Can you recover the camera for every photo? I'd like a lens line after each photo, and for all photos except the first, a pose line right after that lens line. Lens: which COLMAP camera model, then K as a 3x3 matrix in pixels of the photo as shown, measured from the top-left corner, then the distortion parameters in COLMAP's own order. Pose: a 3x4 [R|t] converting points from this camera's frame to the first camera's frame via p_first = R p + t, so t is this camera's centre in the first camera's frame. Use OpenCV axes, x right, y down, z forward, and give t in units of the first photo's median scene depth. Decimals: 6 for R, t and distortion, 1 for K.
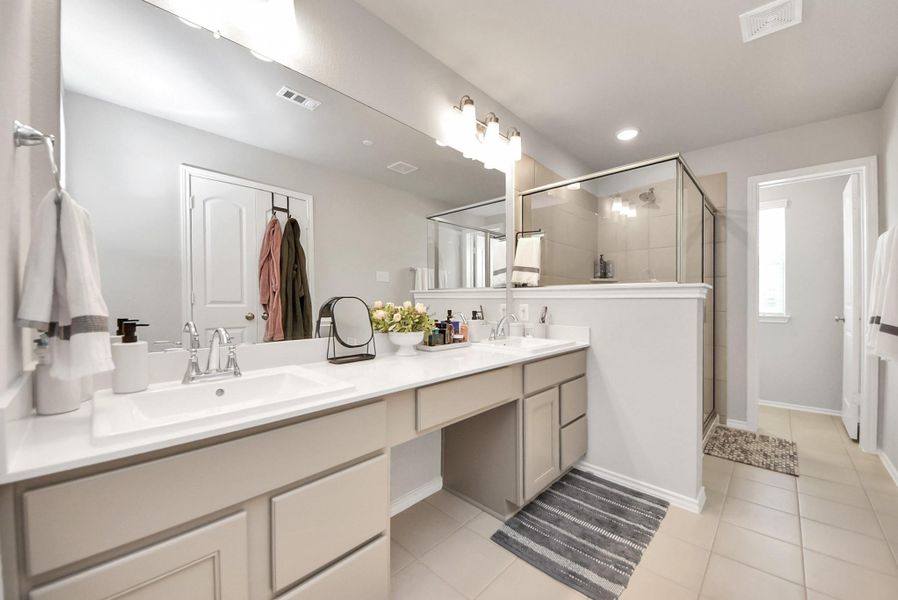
lens RADIAL K [[345.5, 0, 451.8], [0, 345.5, 303.4], [0, 0, 1]] dist [-0.000253, -0.000124]
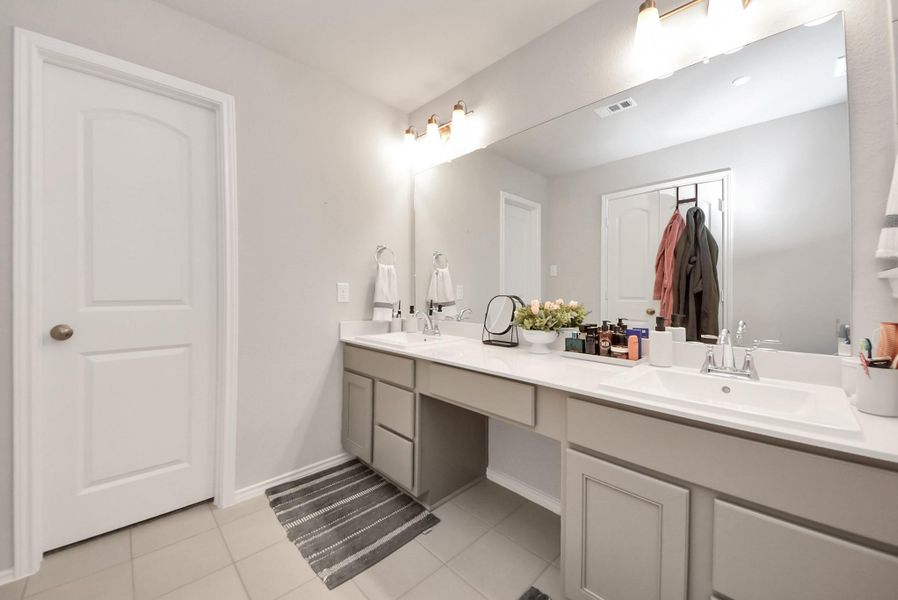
lens RADIAL K [[335.5, 0, 453.5], [0, 335.5, 291.4], [0, 0, 1]] dist [0.000697, -0.000018]
pose [[-0.029873, -0.005469, -0.999539, 0.717042], [-0.011866, 0.999917, -0.005117, -0.018987], [0.999483, 0.011708, -0.029935, 0.643663]]
